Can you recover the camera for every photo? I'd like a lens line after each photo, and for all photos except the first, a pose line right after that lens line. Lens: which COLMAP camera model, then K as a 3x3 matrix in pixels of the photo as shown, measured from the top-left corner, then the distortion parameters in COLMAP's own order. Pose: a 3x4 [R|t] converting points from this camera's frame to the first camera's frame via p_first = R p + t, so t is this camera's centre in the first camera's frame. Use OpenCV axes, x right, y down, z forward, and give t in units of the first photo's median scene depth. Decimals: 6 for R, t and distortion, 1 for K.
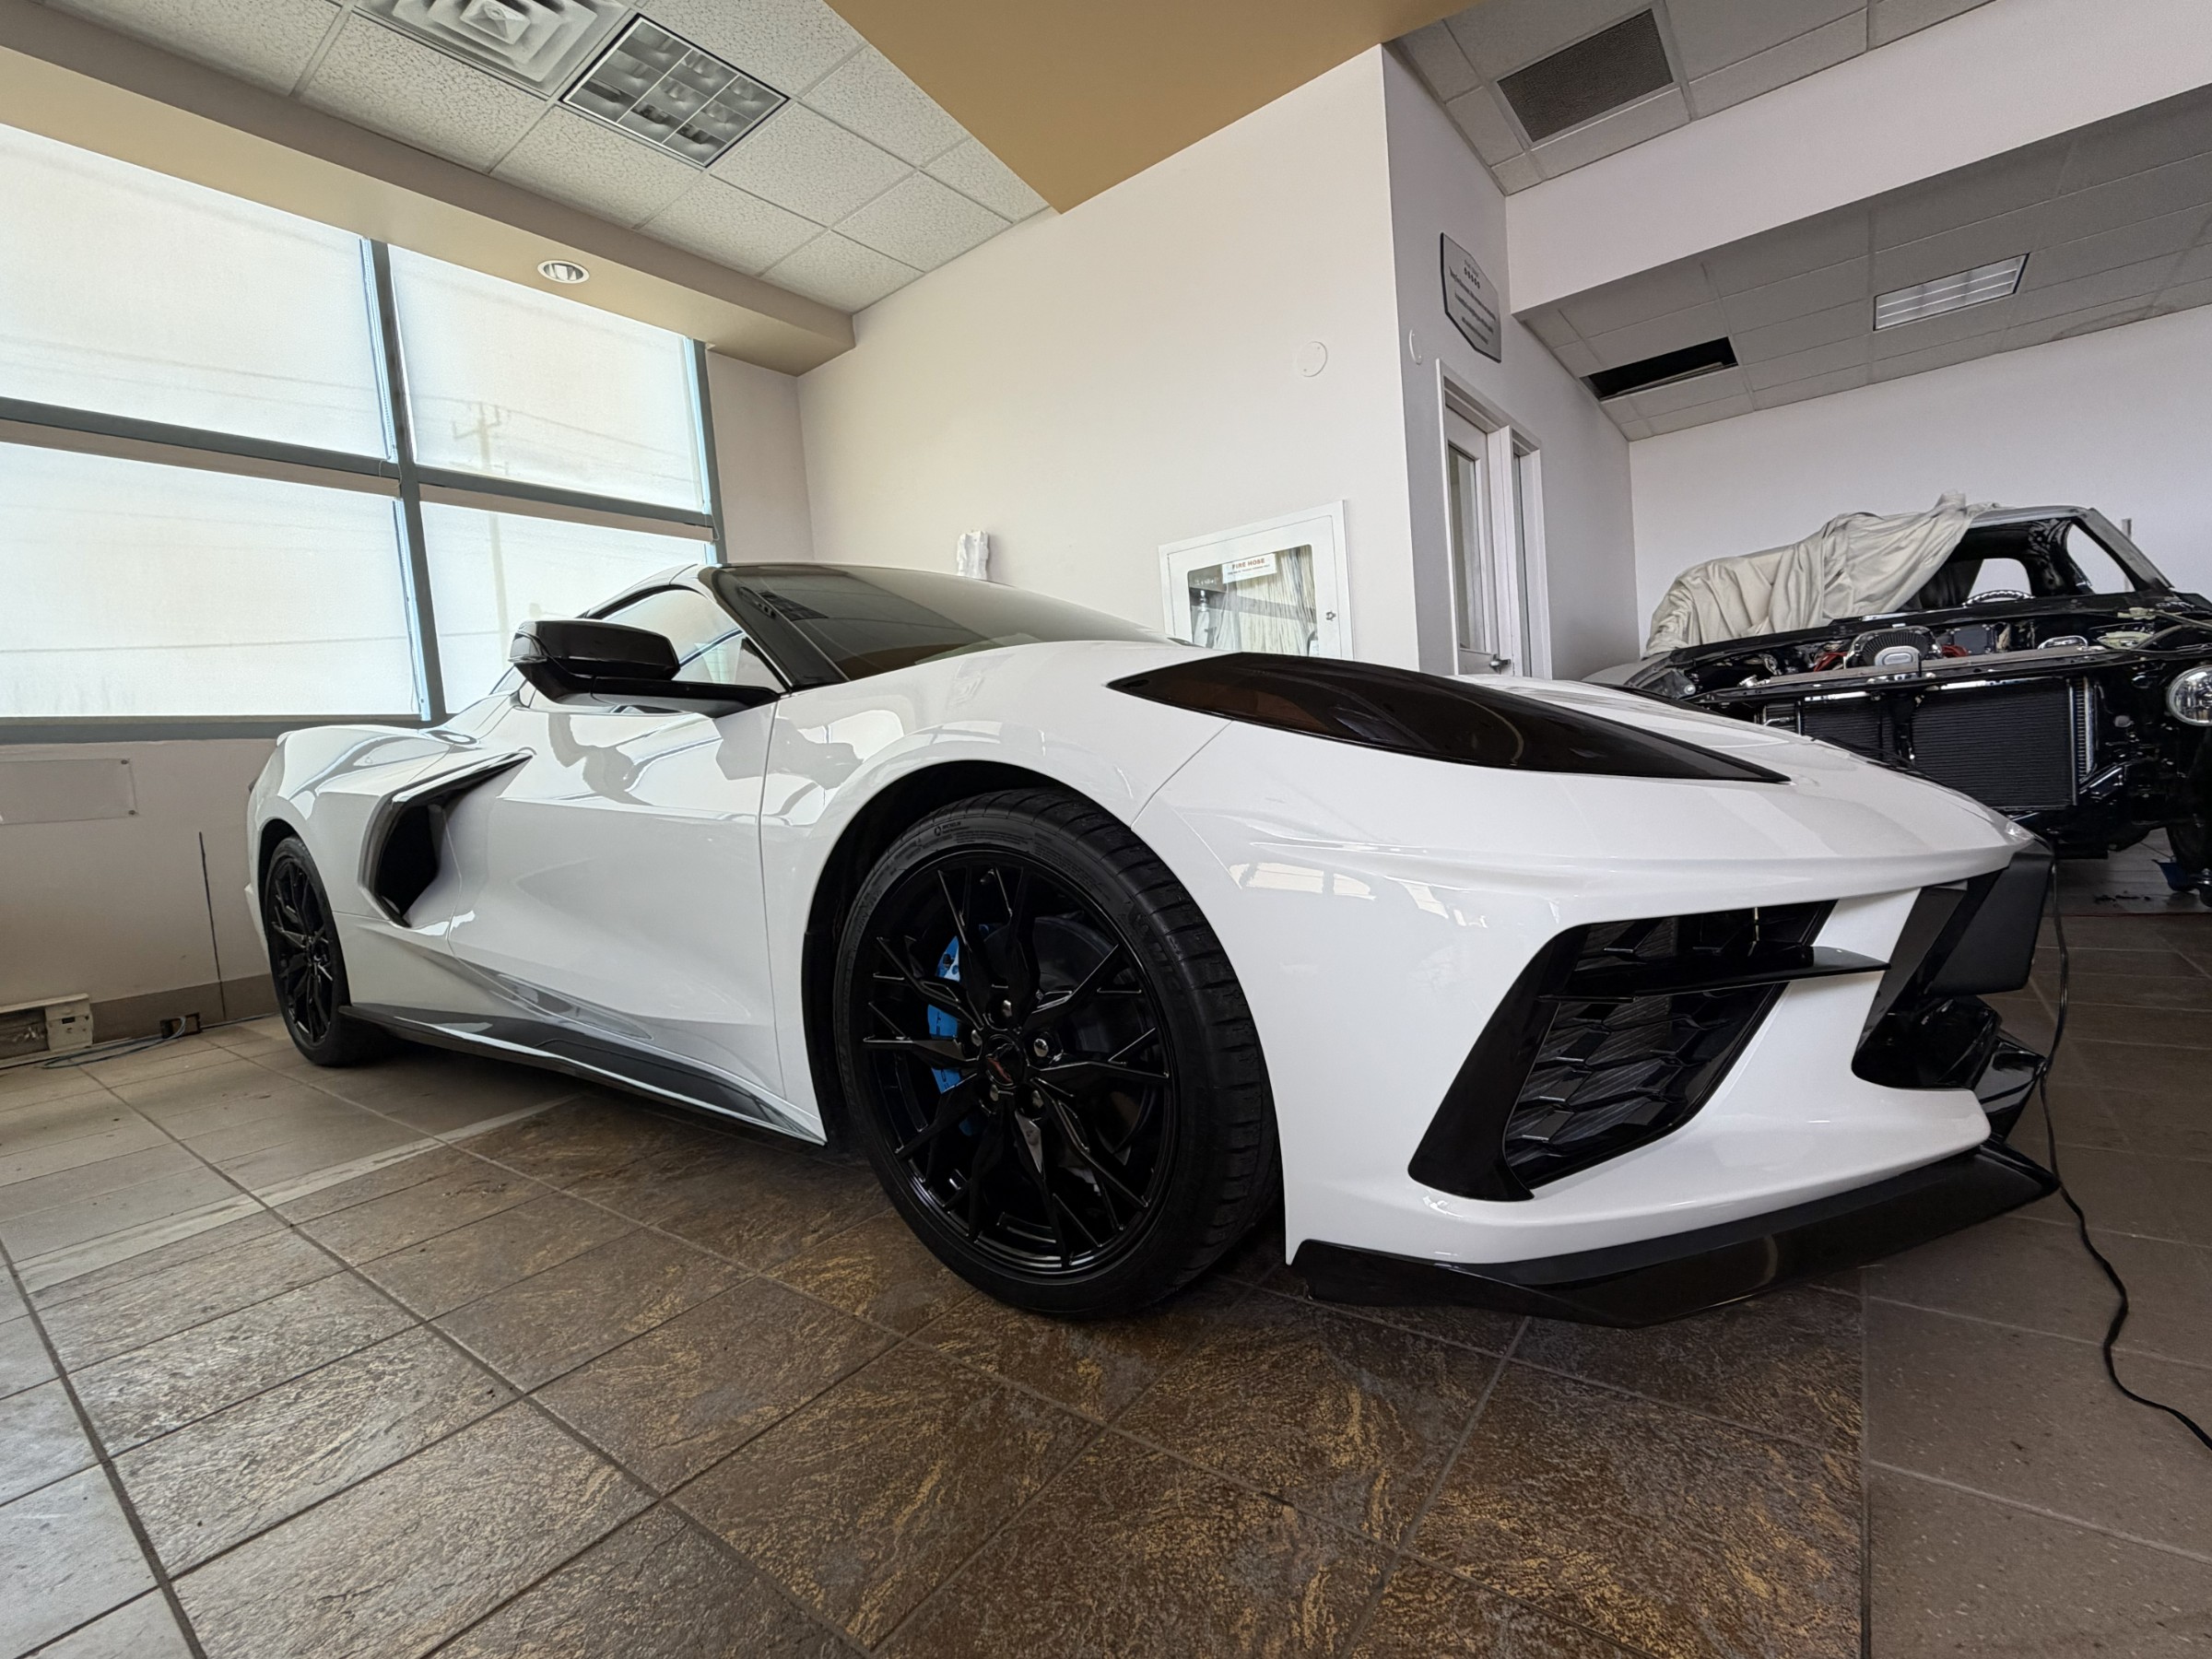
lens RADIAL K [[990.2, 0, 1088.5], [0, 990.2, 823.8], [0, 0, 1]] dist [0.002069, 0.000476]
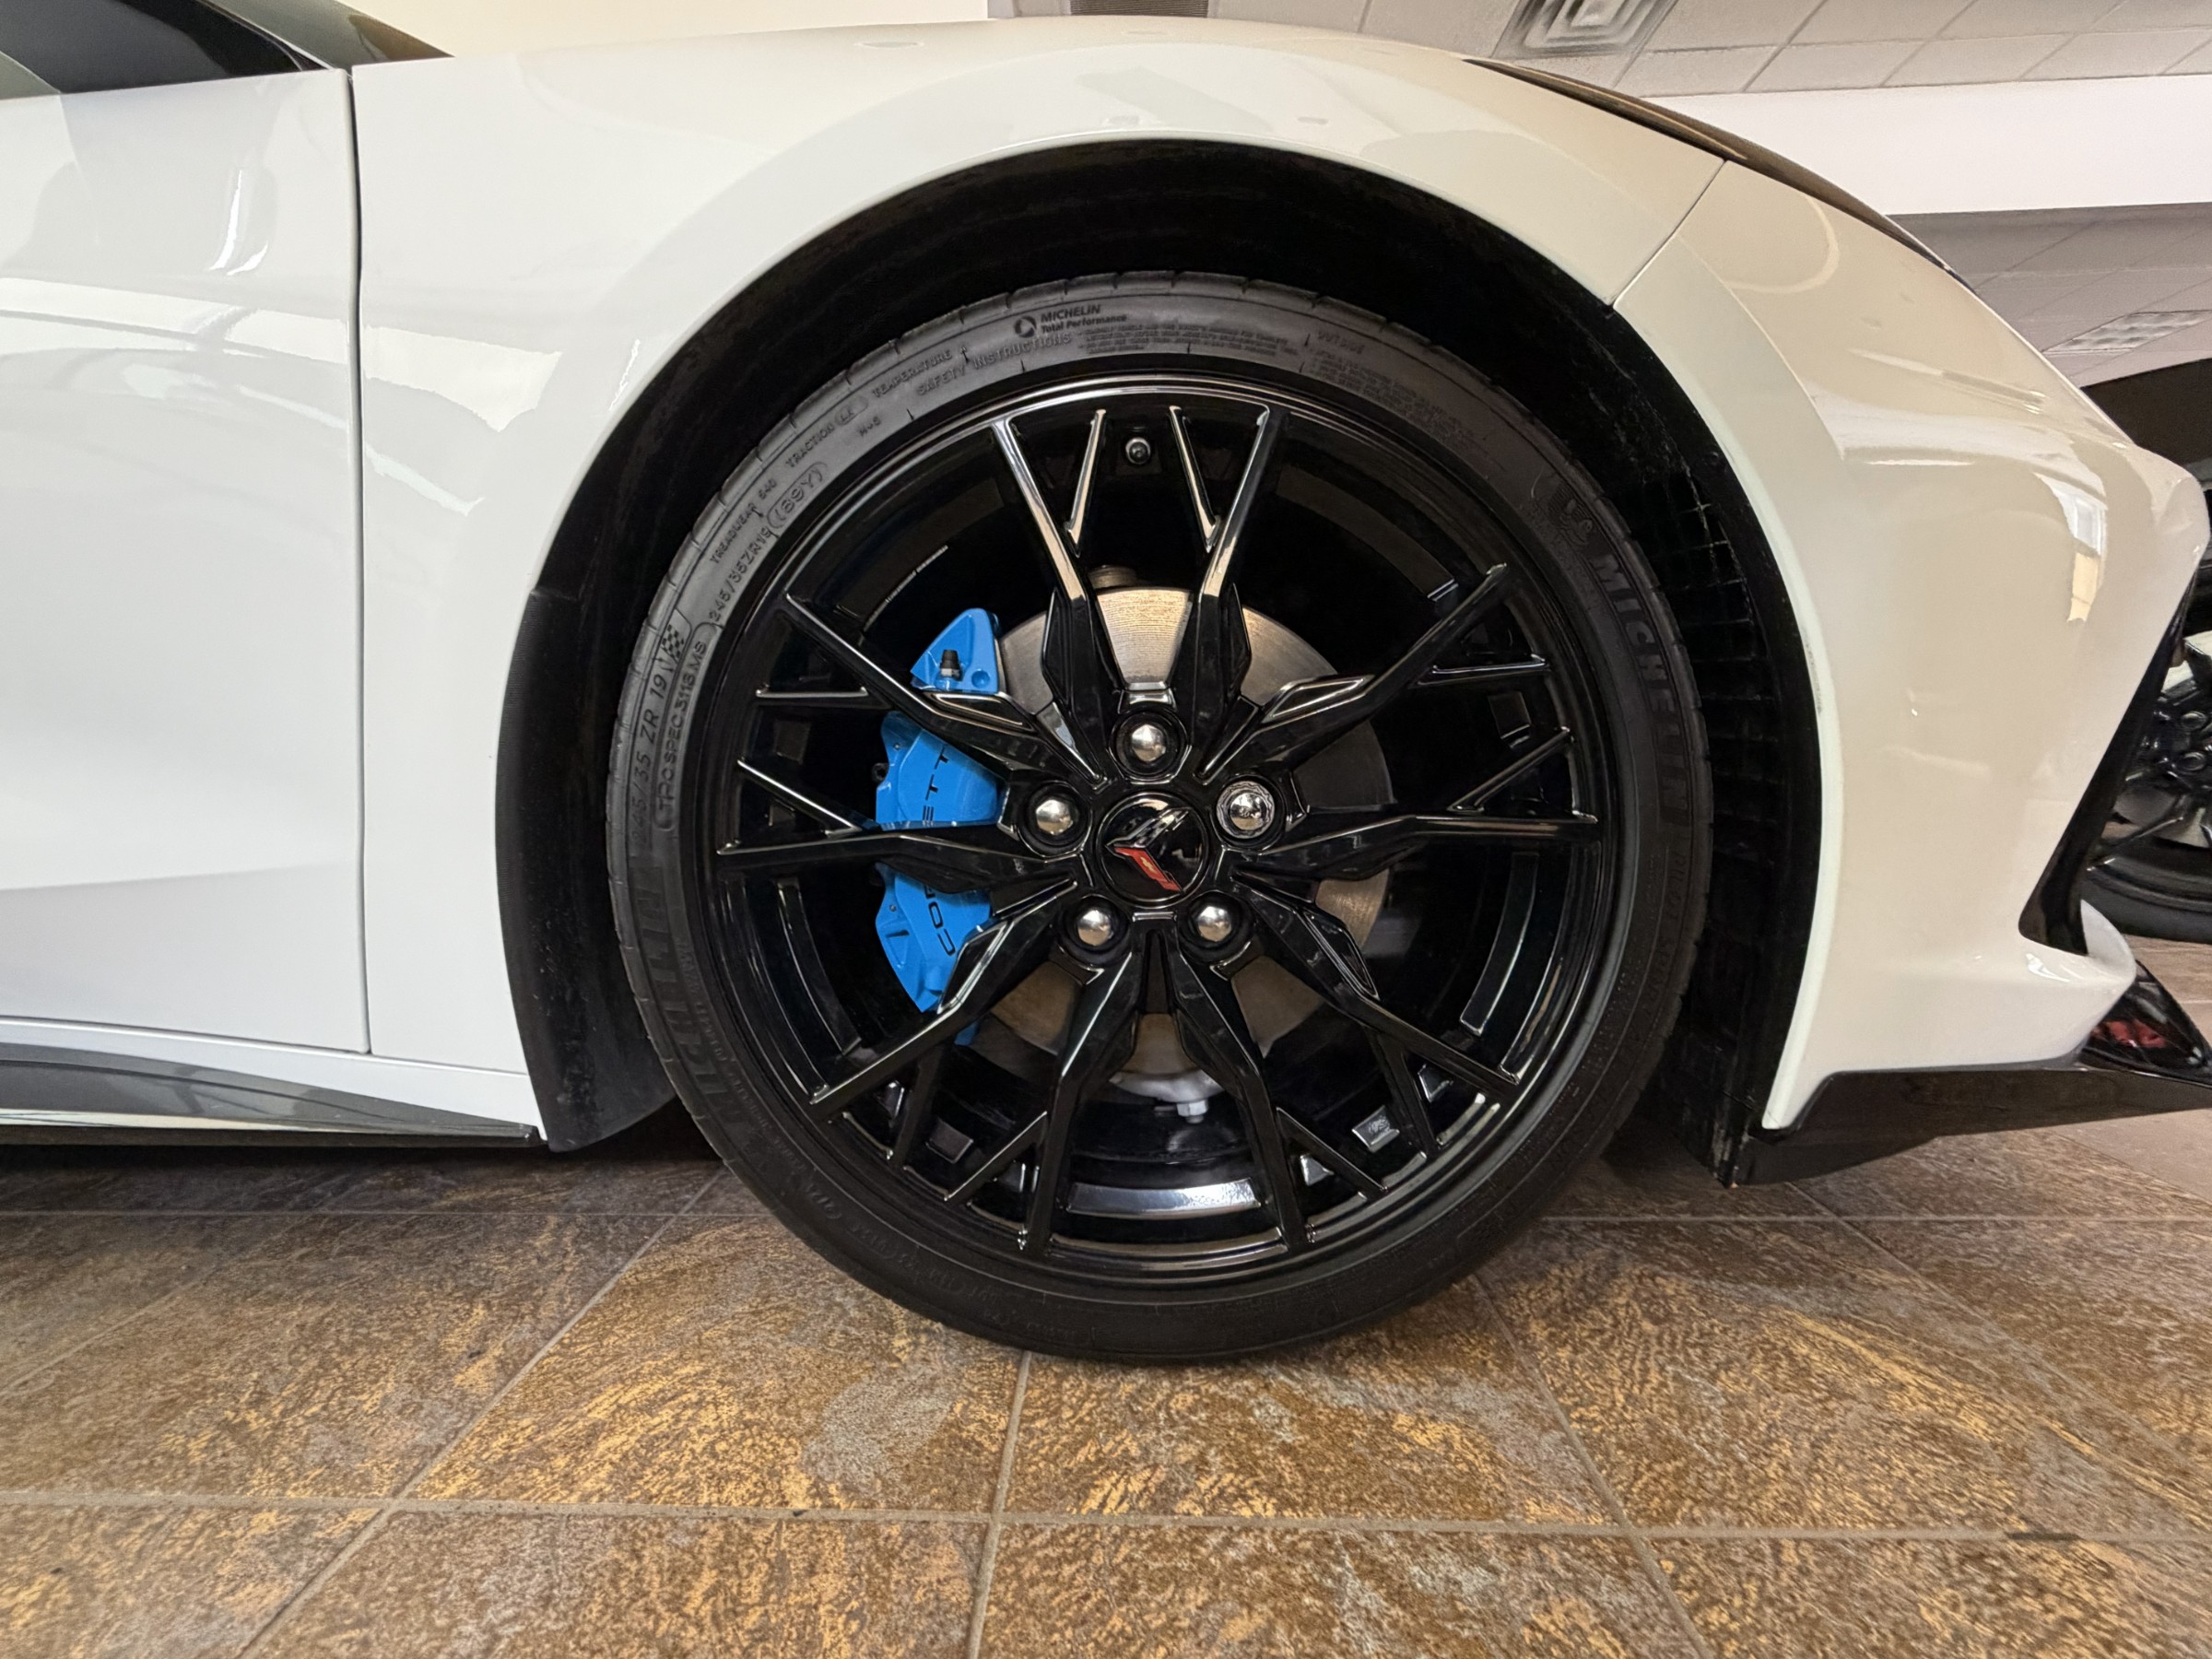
lens RADIAL K [[990.2, 0, 1119.2], [0, 990.2, 828.0], [0, 0, 1]] dist [0.002069, 0.000476]
pose [[0.810316, 0.024730, 0.585471, -0.350673], [-0.021135, 0.999692, -0.012974, 0.219993], [-0.585612, -0.001861, 0.810589, 0.583080]]
